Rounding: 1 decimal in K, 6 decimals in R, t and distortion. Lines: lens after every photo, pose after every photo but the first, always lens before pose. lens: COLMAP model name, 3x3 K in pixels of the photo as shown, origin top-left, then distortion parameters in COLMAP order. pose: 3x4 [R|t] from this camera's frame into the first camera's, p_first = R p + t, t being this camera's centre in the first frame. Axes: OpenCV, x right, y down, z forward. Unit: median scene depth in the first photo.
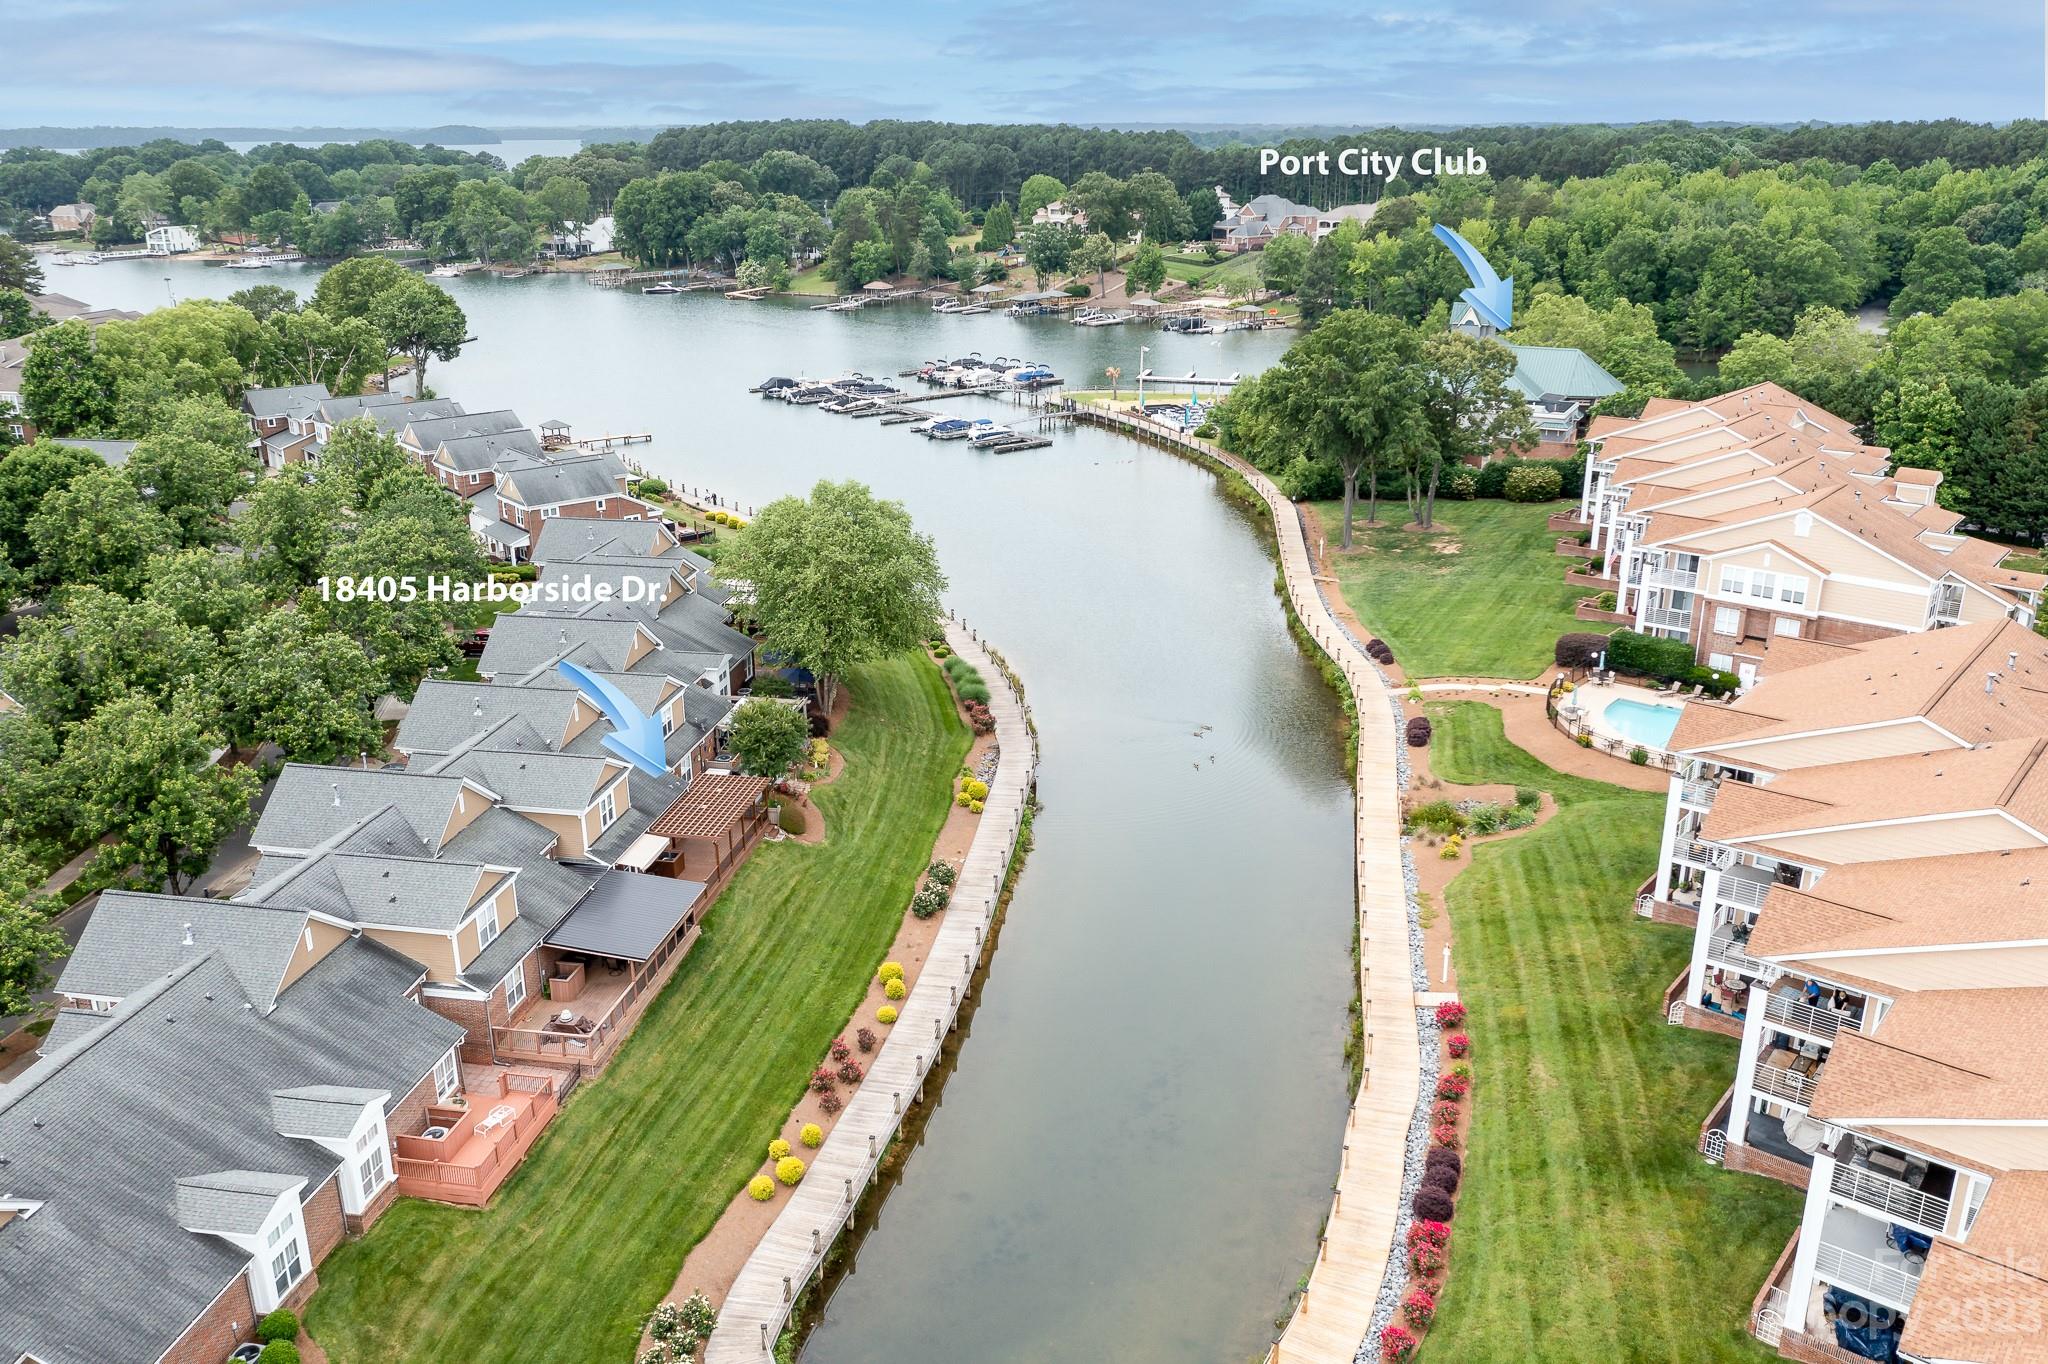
lens RADIAL K [[1623.6, 0, 1044.2], [0, 1623.6, 681.9], [0, 0, 1]] dist [-0.012549, 0.000272]
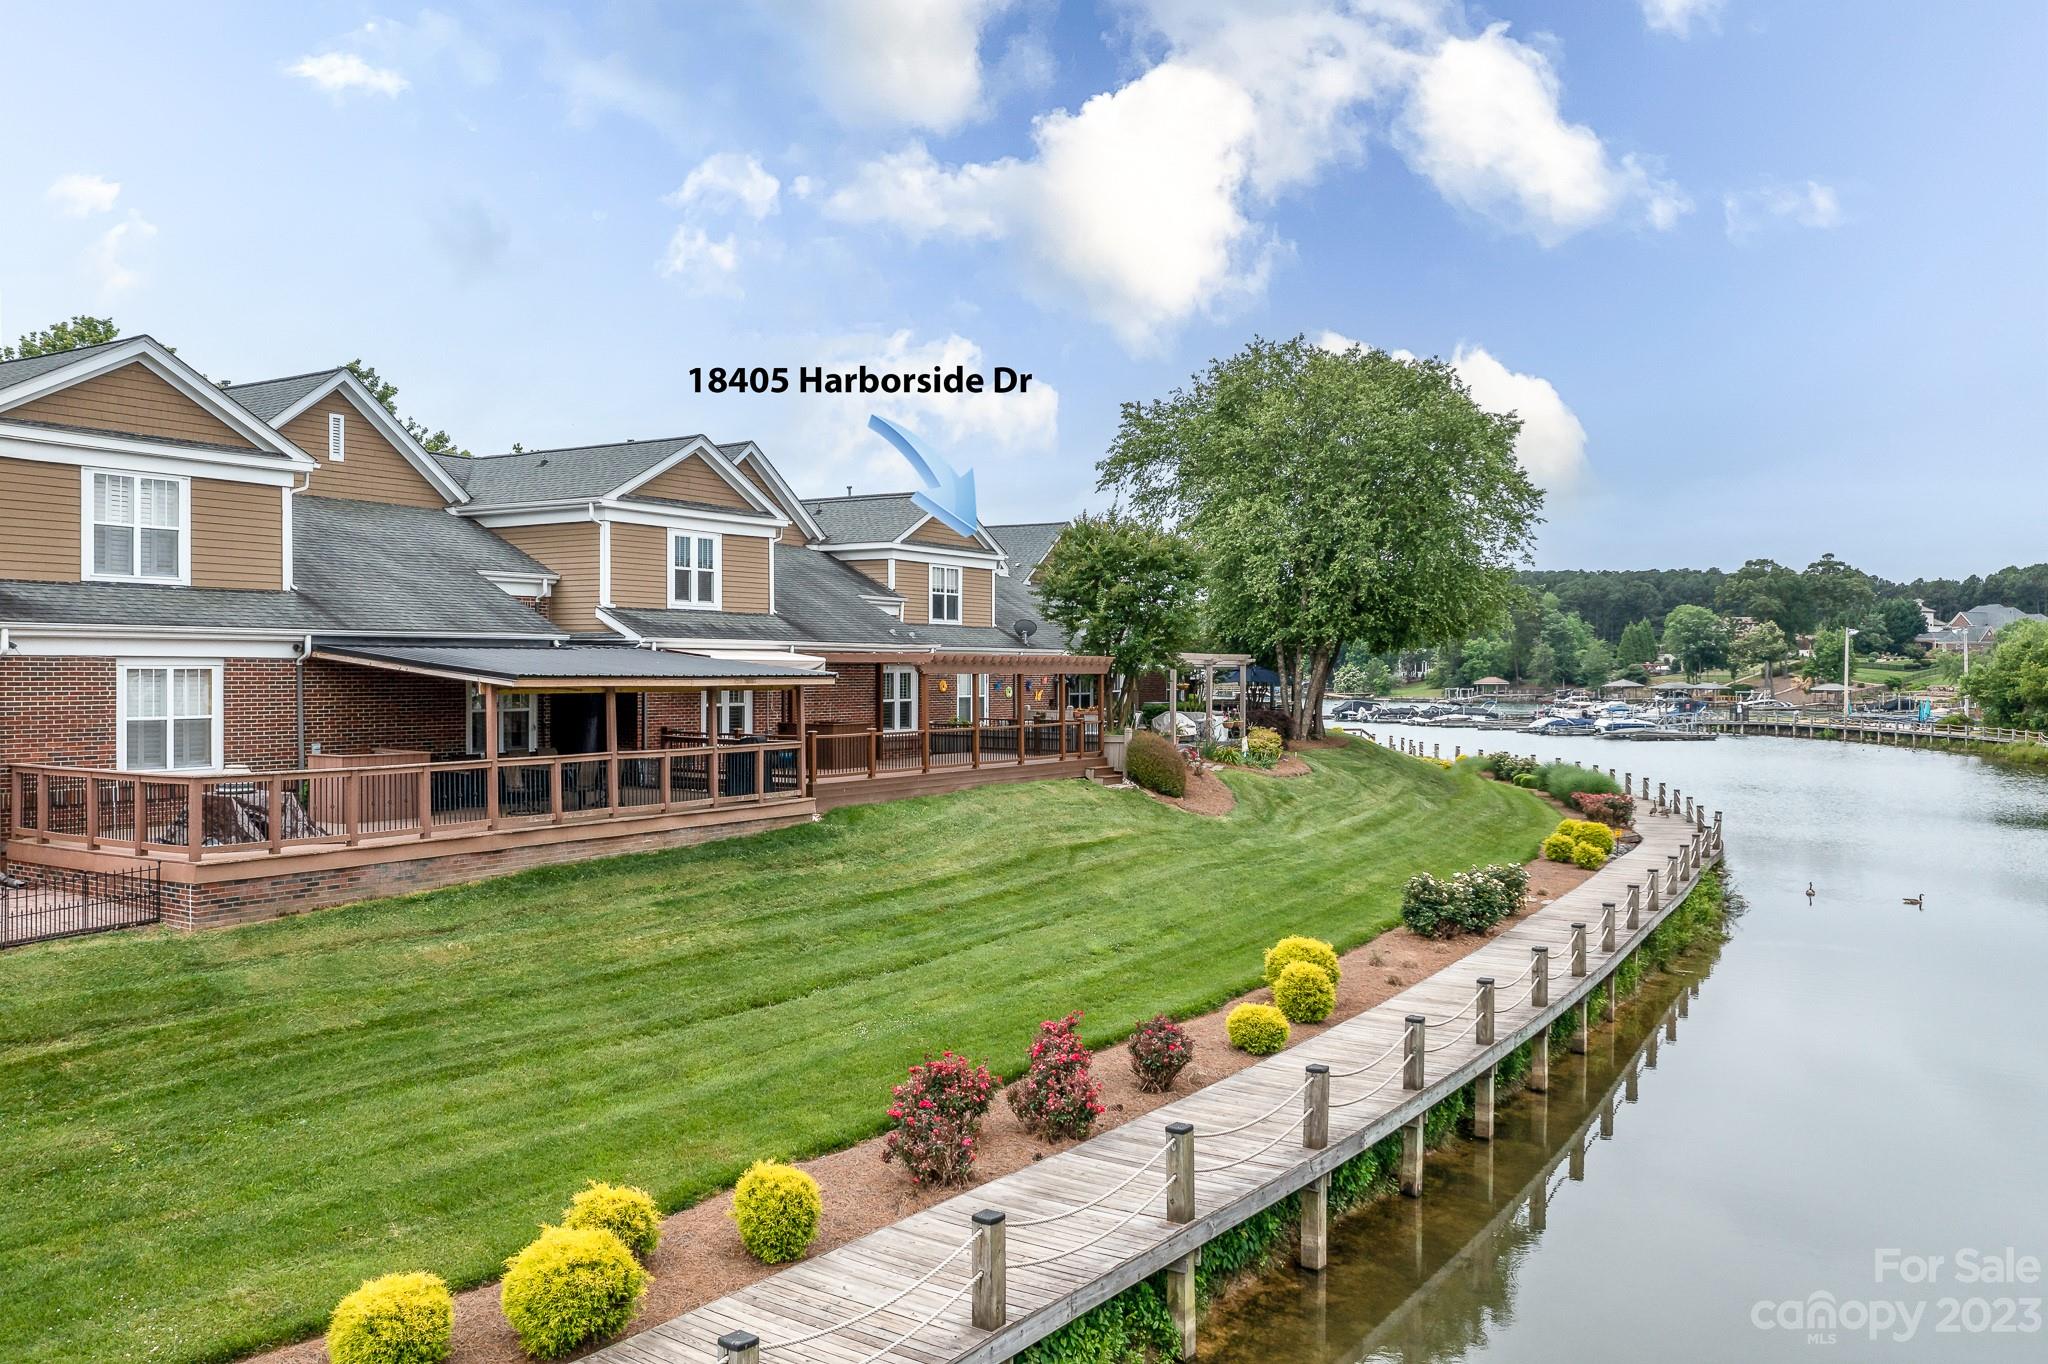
lens RADIAL K [[1623.6, 0, 1008.2], [0, 1623.6, 678.5], [0, 0, 1]] dist [-0.012549, 0.000272]
pose [[0.922305, 0.003290, -0.386450, -0.009072], [-0.126705, 0.947267, -0.294331, 0.102418], [0.365103, 0.320428, 0.874086, 0.297025]]
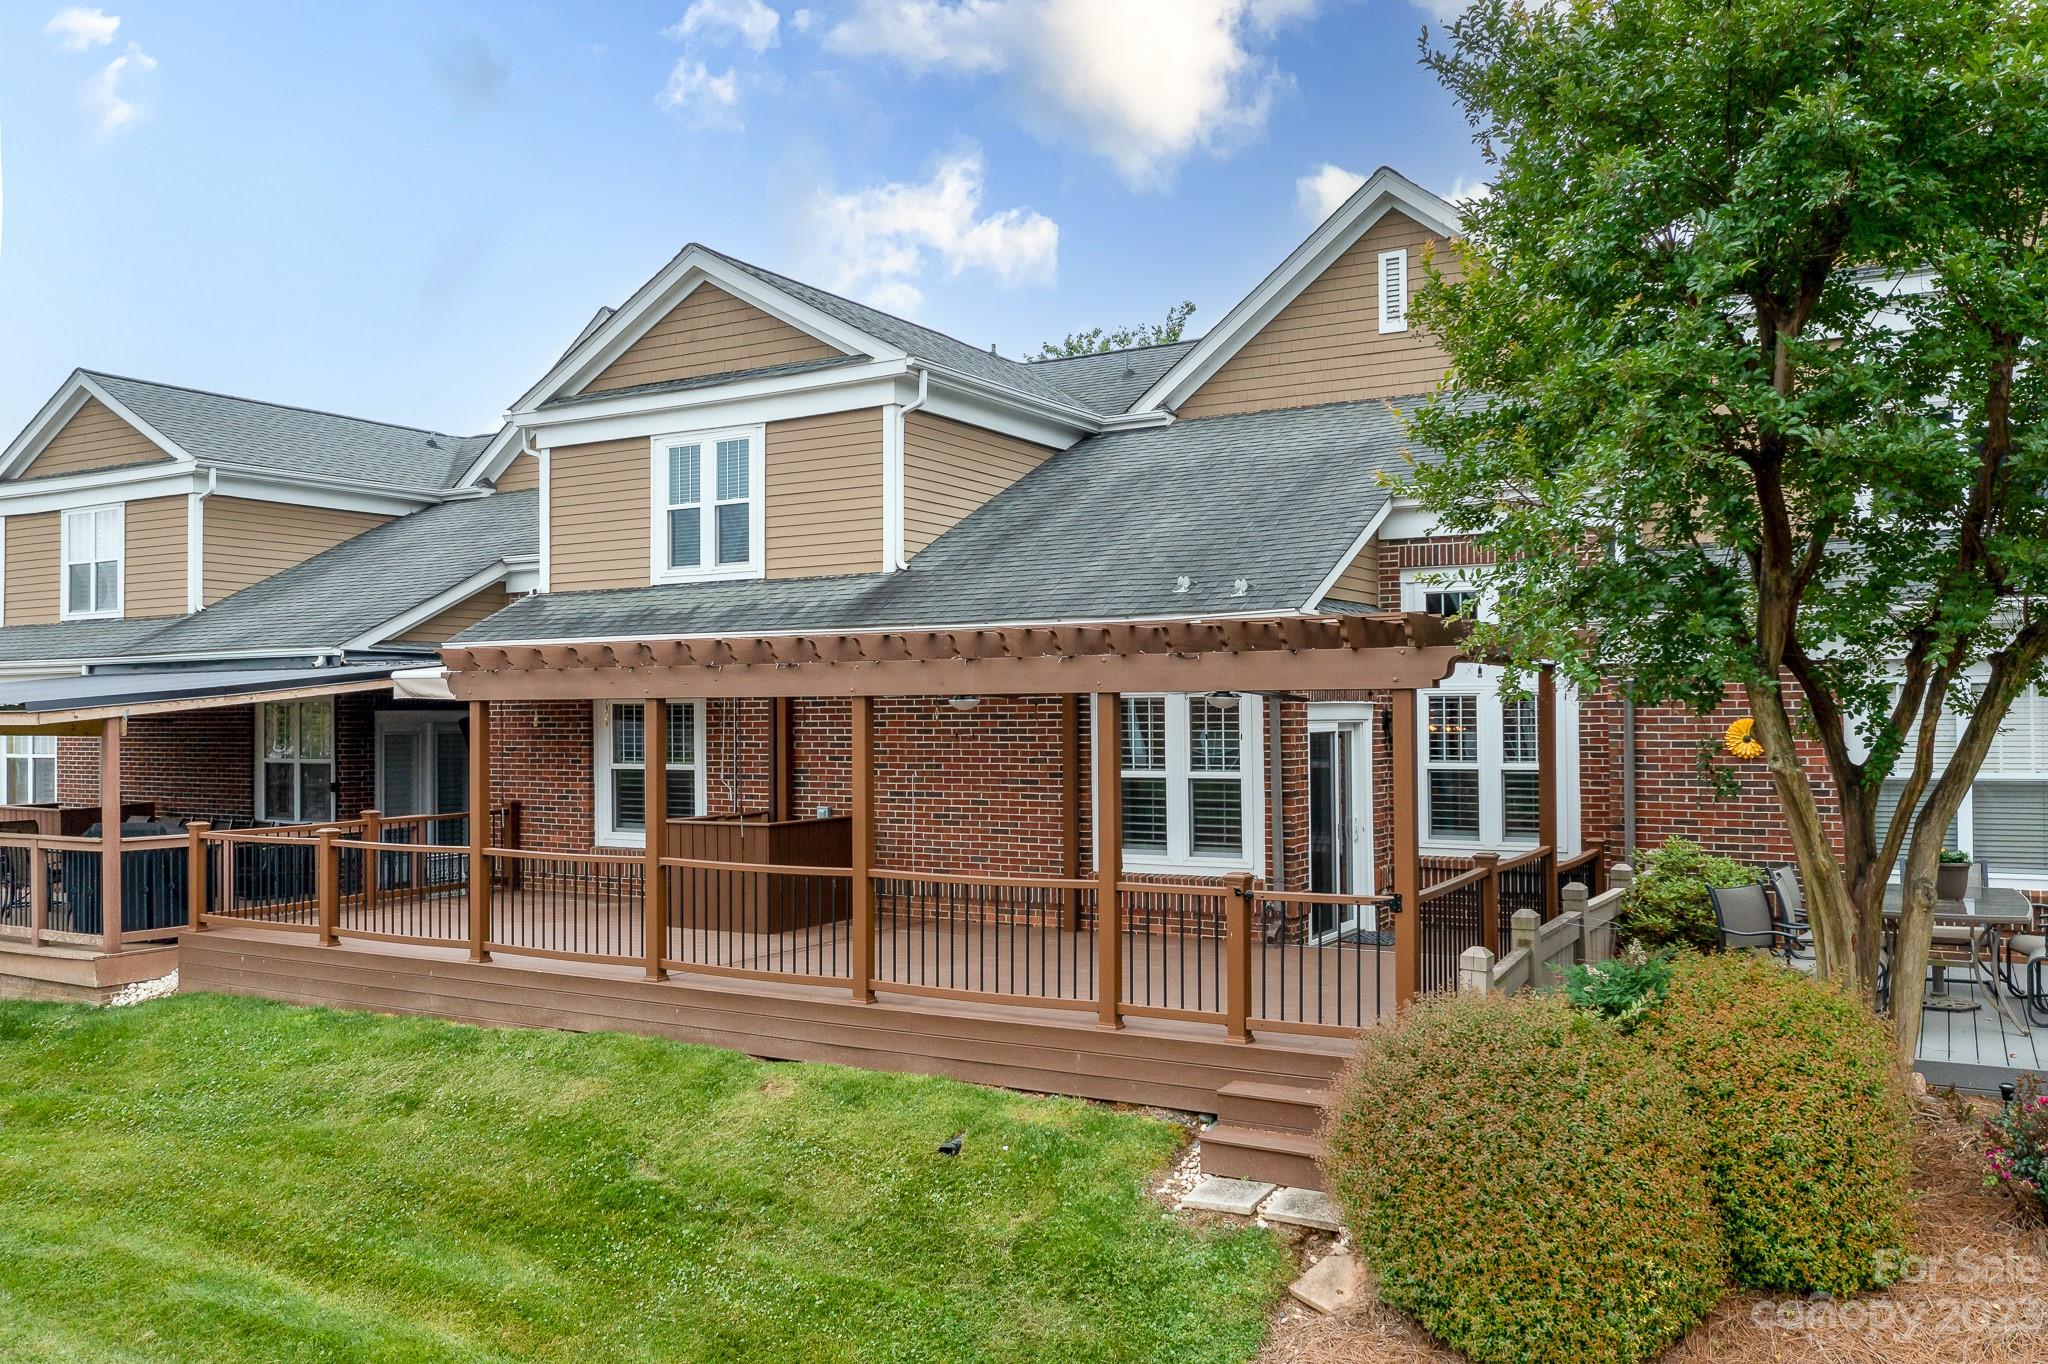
lens RADIAL K [[1623.6, 0, 1013.5], [0, 1623.6, 700.6], [0, 0, 1]] dist [-0.012549, 0.000272]
pose [[-0.358908, -0.011405, -0.933303, -0.032435], [-0.299249, 0.948547, 0.103487, 0.031334], [0.884101, 0.316432, -0.343853, 0.509444]]
